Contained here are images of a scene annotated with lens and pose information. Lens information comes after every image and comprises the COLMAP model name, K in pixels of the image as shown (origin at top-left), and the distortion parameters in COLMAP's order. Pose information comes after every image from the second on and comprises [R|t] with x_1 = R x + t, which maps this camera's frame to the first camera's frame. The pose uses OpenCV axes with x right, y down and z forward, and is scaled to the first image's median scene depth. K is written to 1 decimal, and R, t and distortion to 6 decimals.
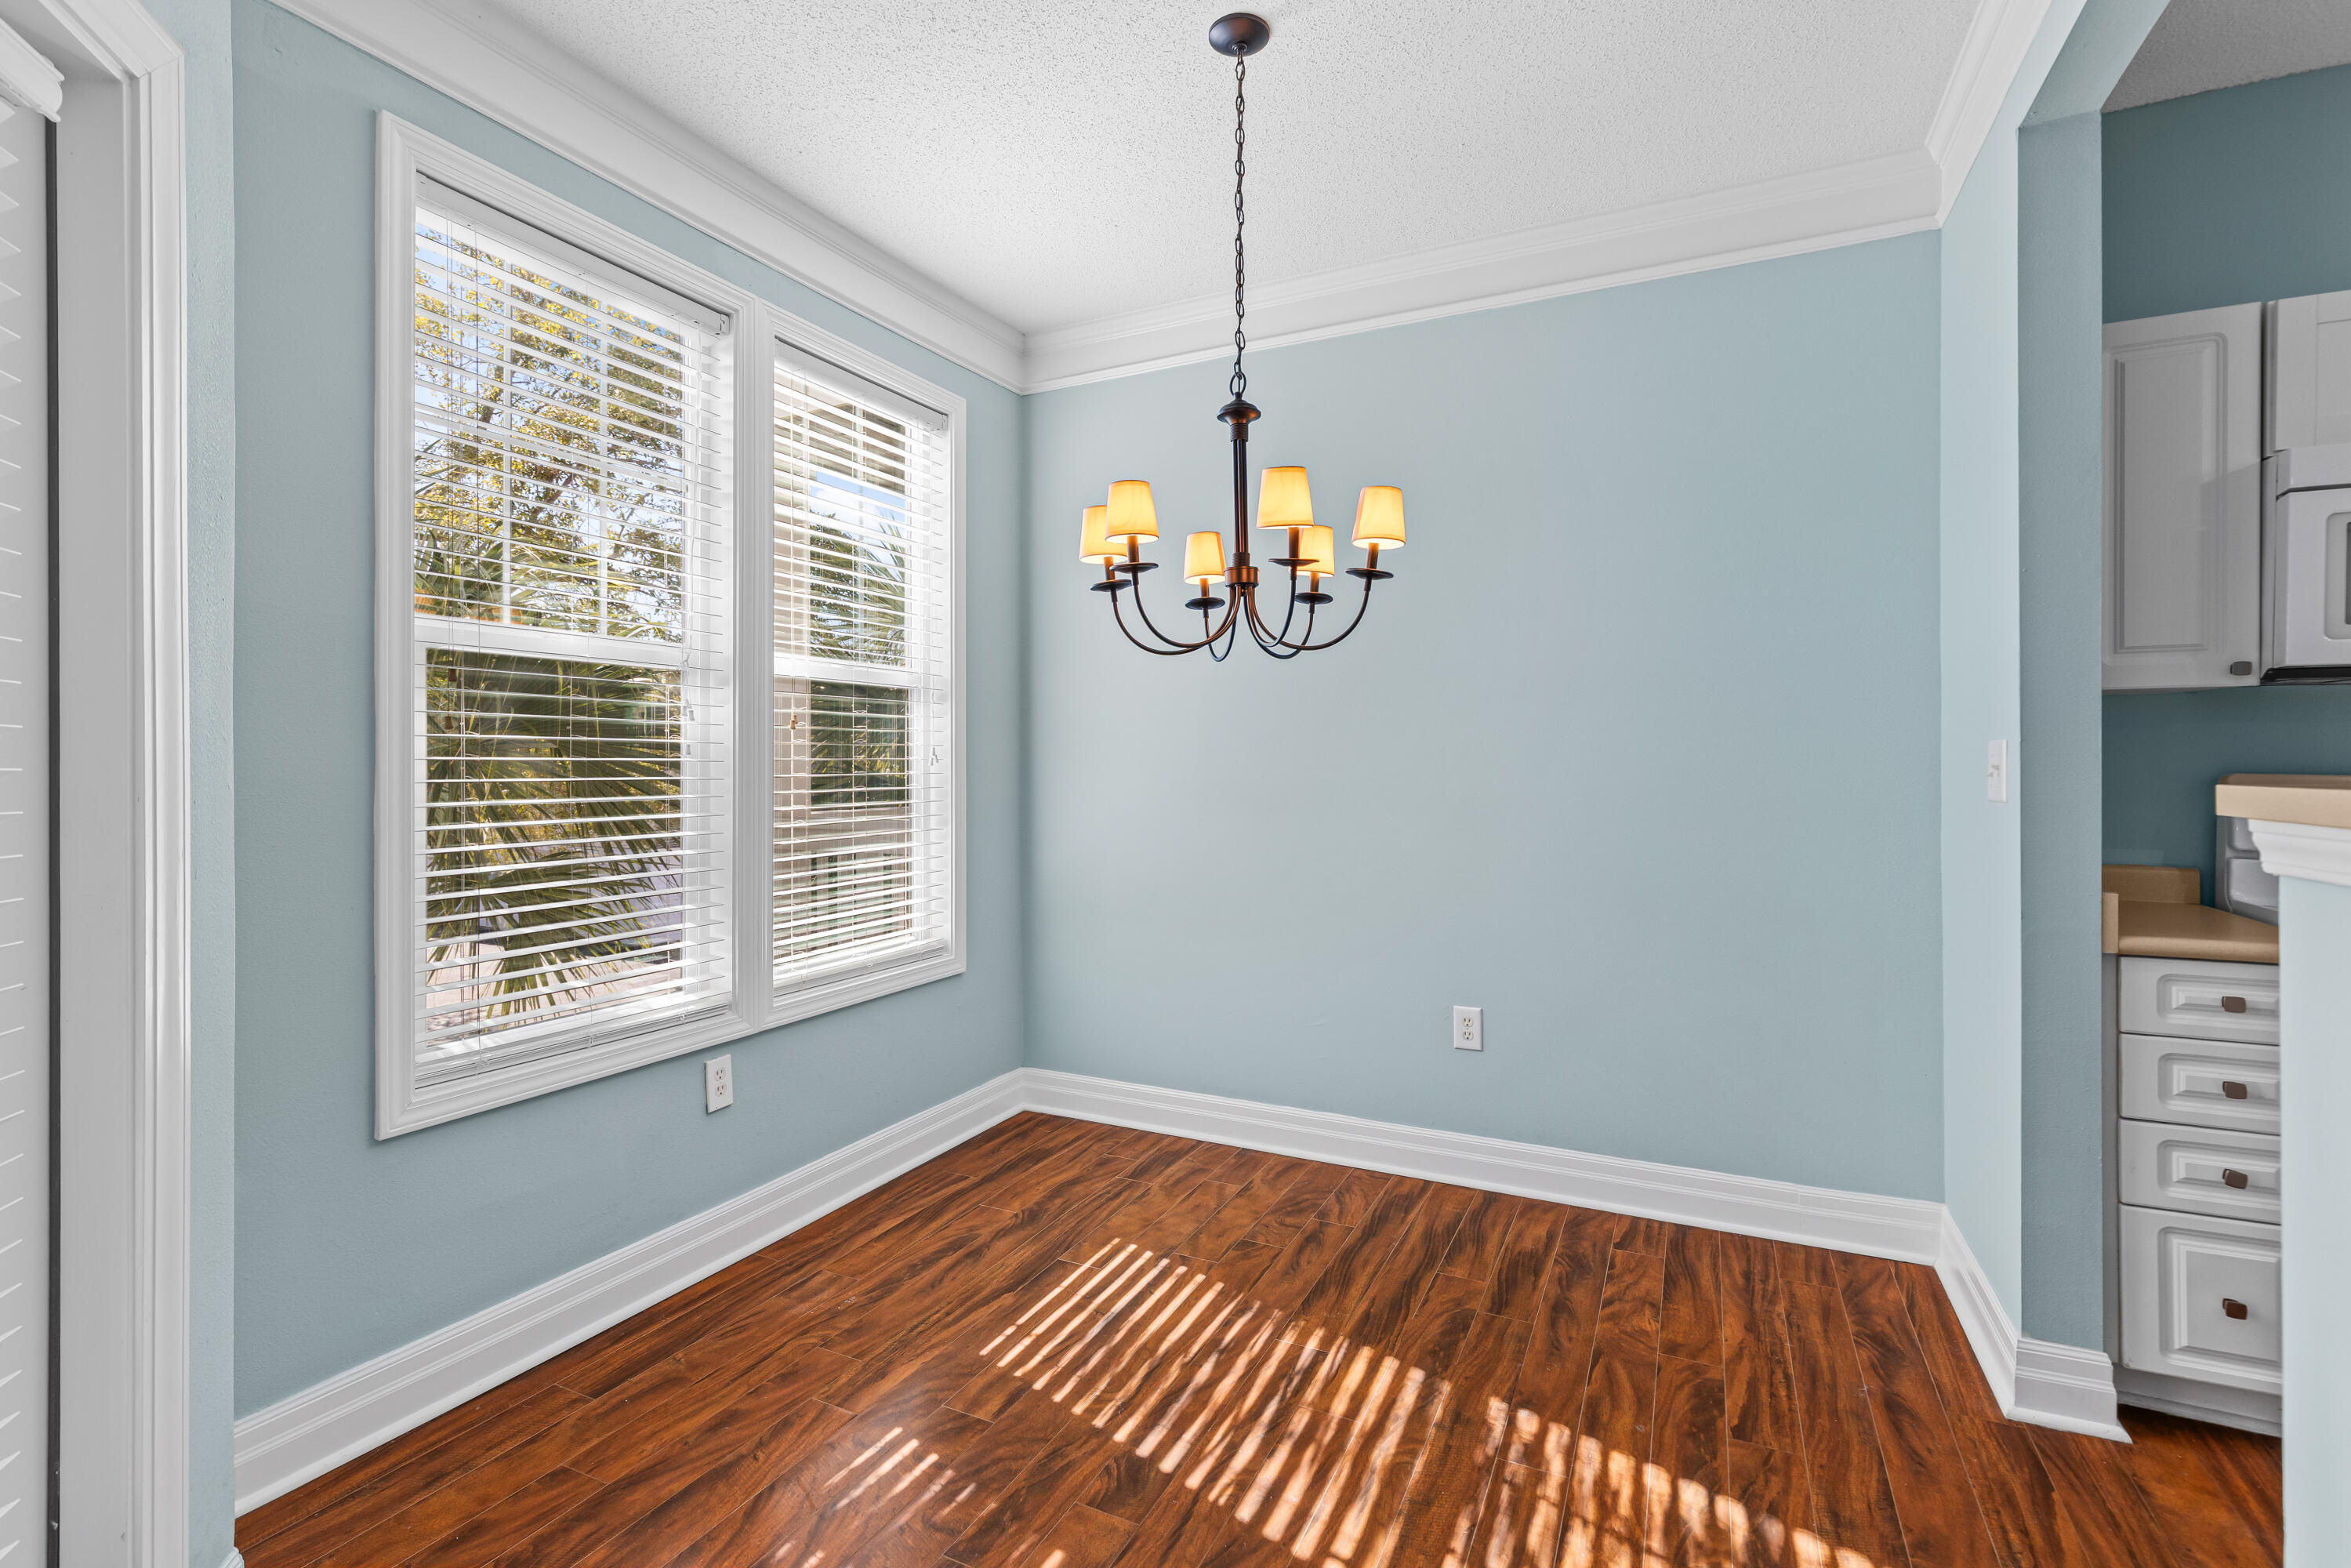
lens RADIAL K [[1064.7, 0, 1182.3], [0, 1064.7, 768.5], [0, 0, 1]] dist [0.013450, -0.004007]
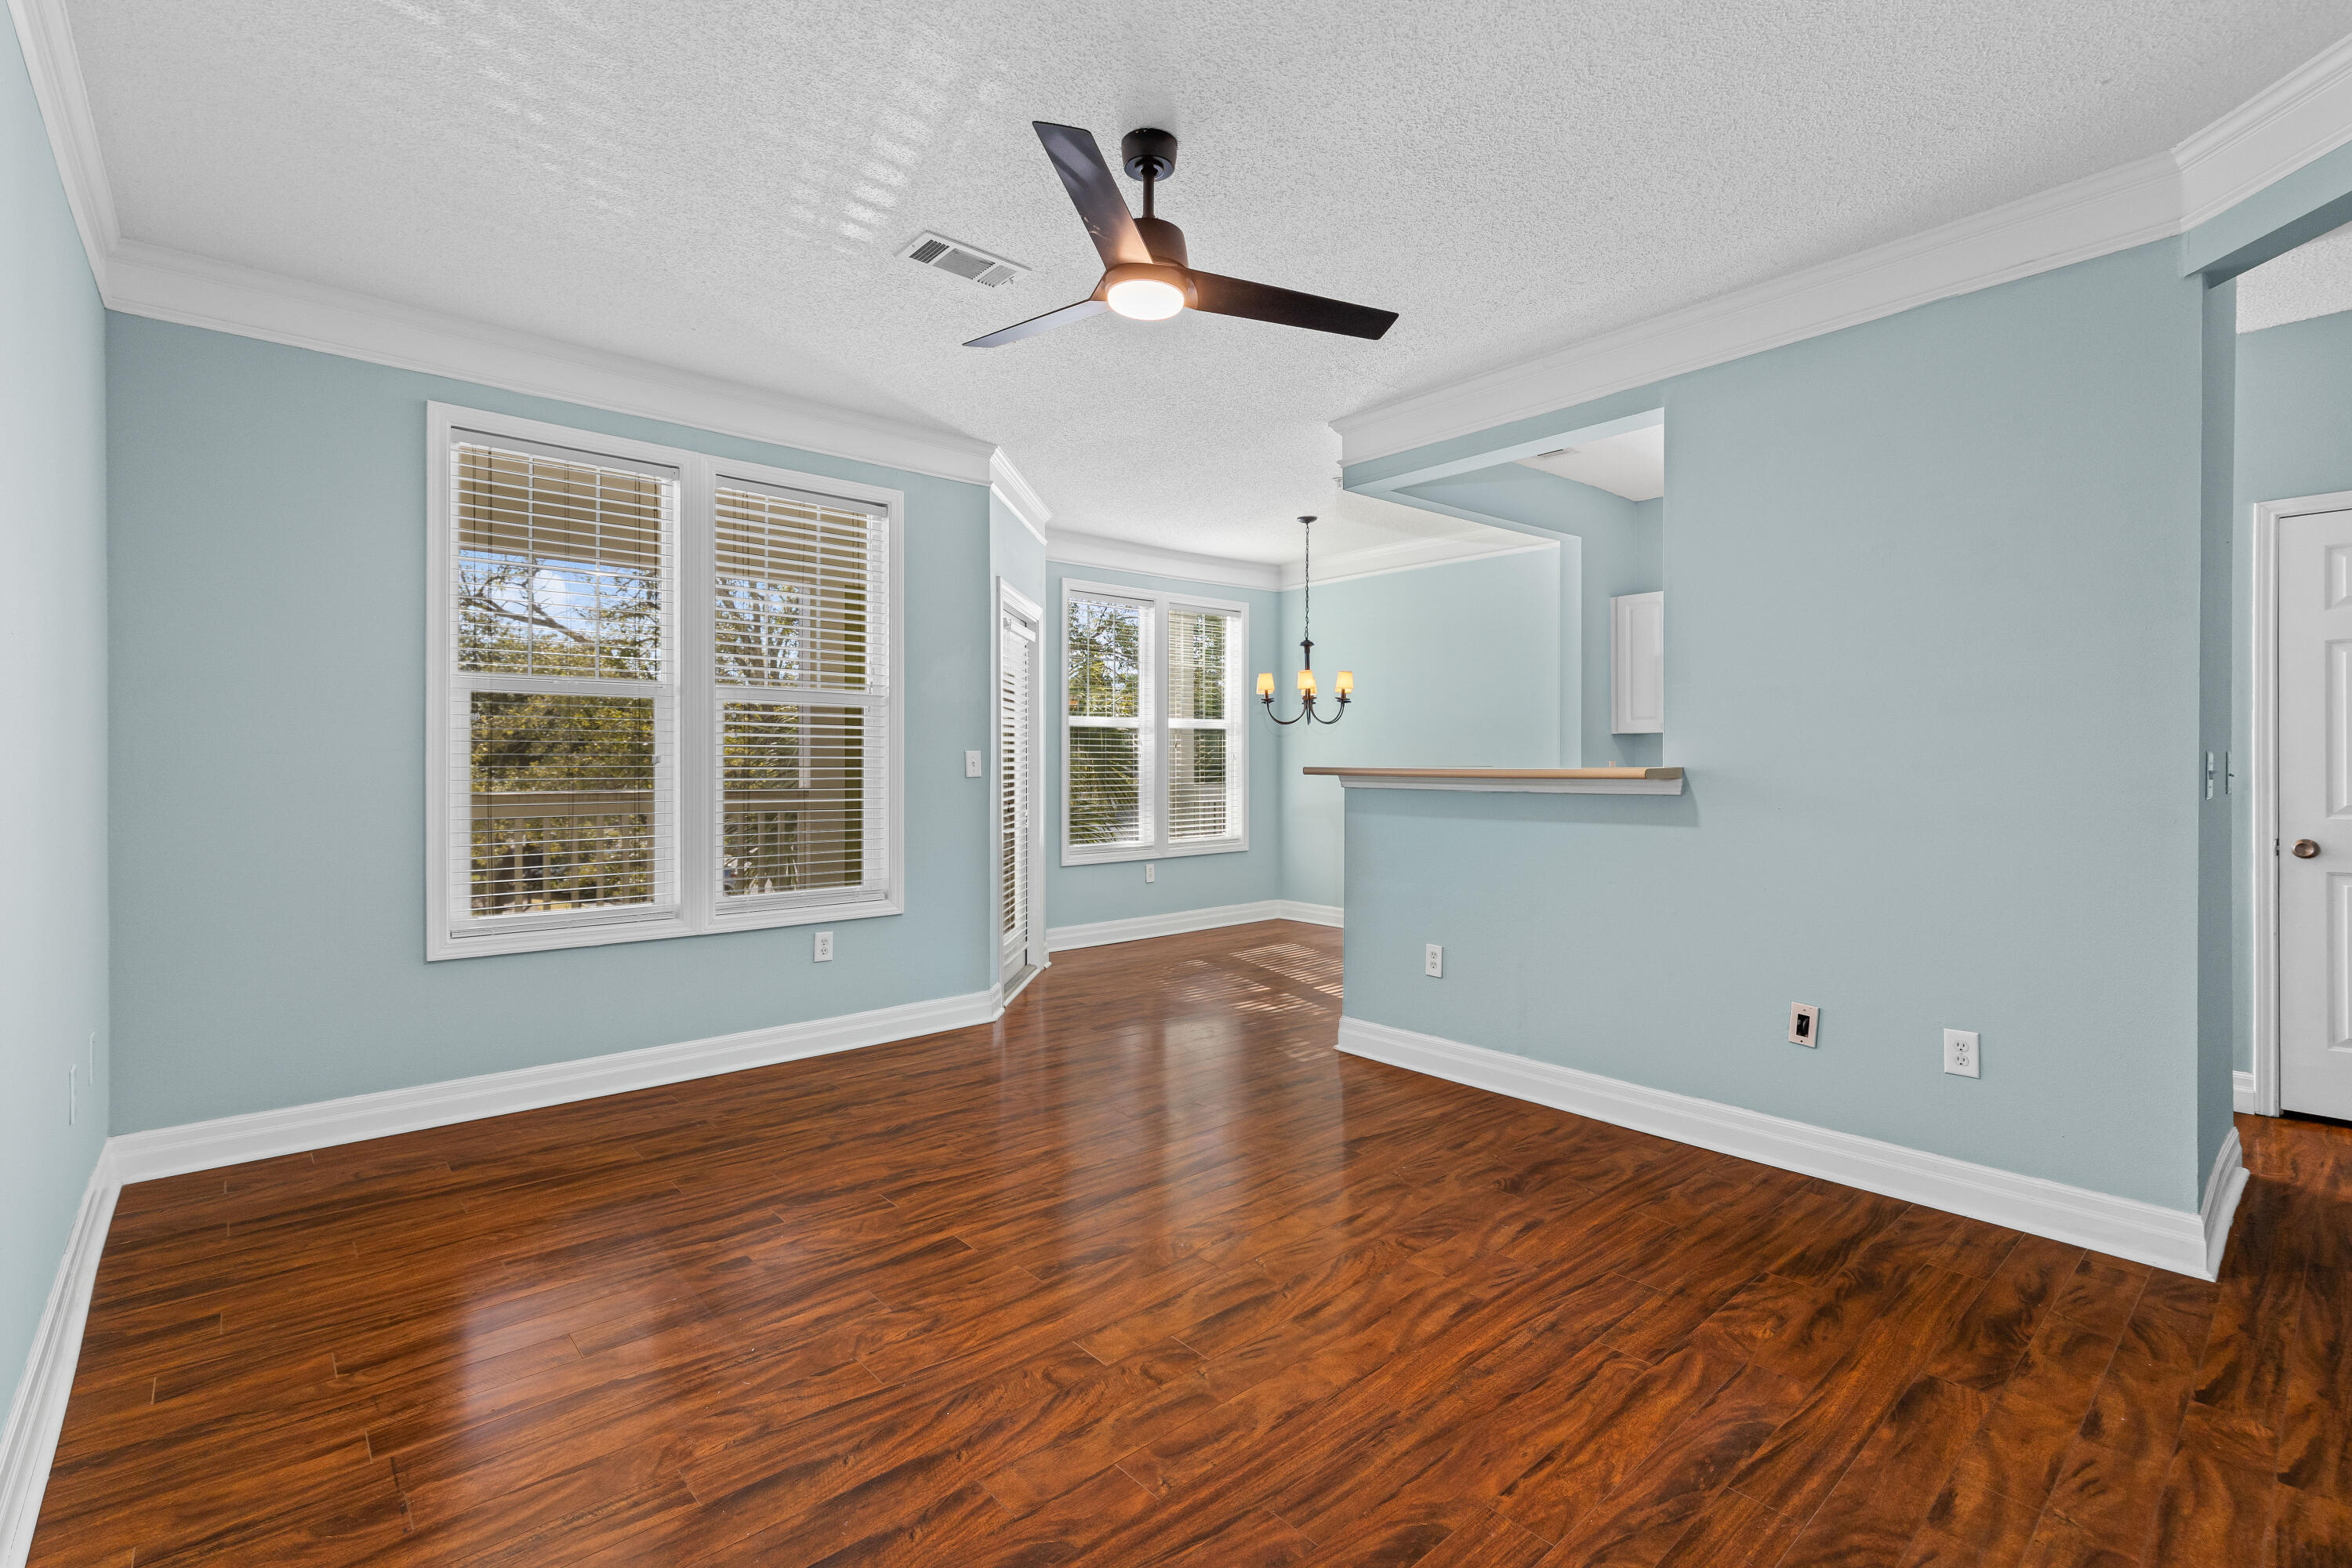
lens RADIAL K [[1065.1, 0, 1191.5], [0, 1065.1, 786.2], [0, 0, 1]] dist [0.013450, -0.004007]
pose [[0.924783, 0.008453, -0.380401, 0.855112], [0.001898, 0.999638, 0.026827, -0.013618], [0.380490, -0.025531, 0.924432, -1.816569]]
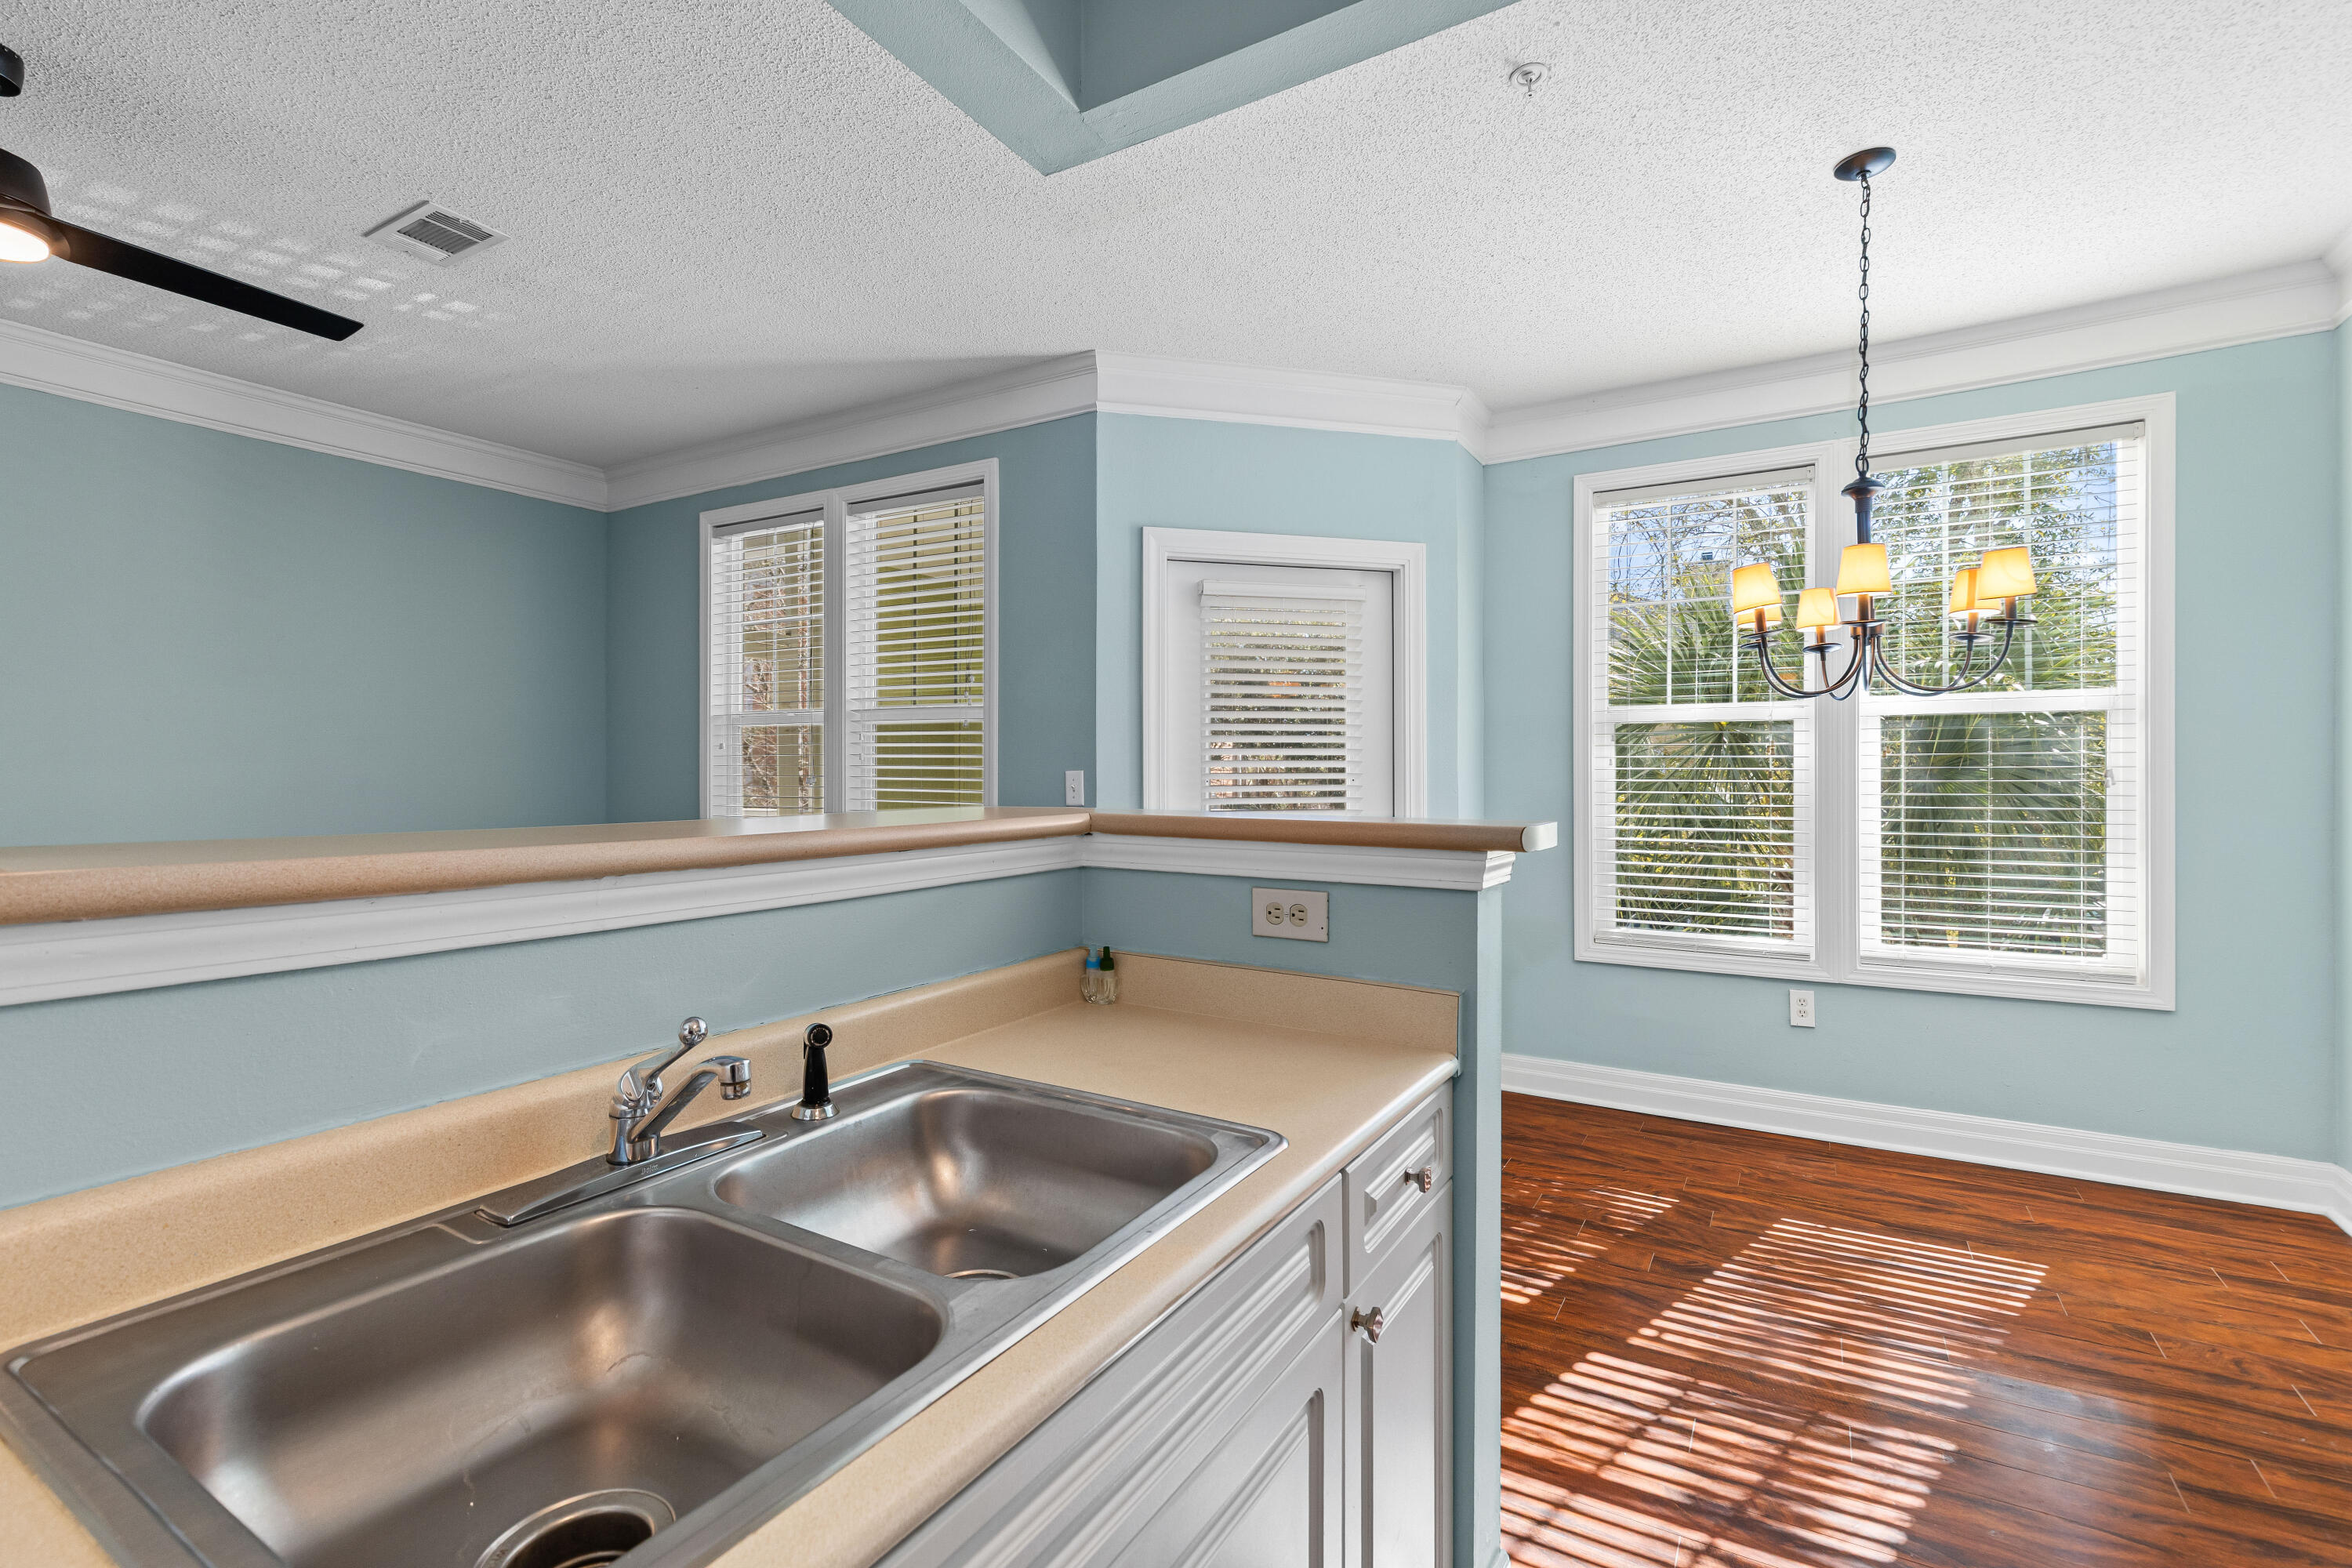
lens RADIAL K [[1065.1, 0, 1181.2], [0, 1065.1, 771.4], [0, 0, 1]] dist [0.013450, -0.004007]
pose [[-0.092472, 0.000997, -0.995715, 1.218063], [0.003174, 0.999995, 0.000706, -0.027787], [0.995710, -0.003095, -0.092474, 0.353952]]
